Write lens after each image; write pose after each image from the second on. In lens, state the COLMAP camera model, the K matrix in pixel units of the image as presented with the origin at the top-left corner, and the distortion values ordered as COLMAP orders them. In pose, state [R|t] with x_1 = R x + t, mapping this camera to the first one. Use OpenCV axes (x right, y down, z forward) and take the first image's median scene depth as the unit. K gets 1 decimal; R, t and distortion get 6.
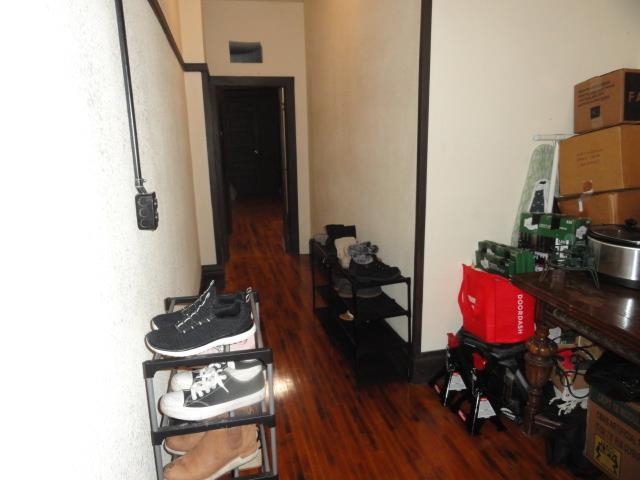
lens RADIAL K [[445.0, 0, 321.7], [0, 445.0, 239.6], [0, 0, 1]] dist [-0.010640, 0.002016]
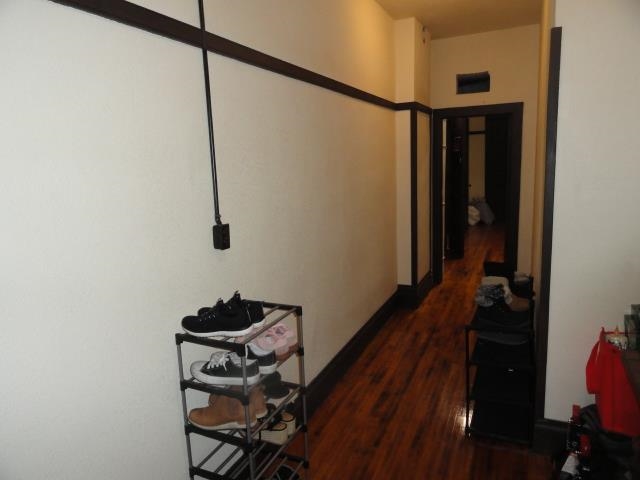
lens RADIAL K [[445.0, 0, 320.4], [0, 445.0, 239.5], [0, 0, 1]] dist [-0.010640, 0.002016]
pose [[0.793749, 0.090148, -0.601529, 0.405500], [-0.115016, 0.993359, -0.002899, -0.047402], [0.597273, 0.071486, 0.798846, 0.013364]]
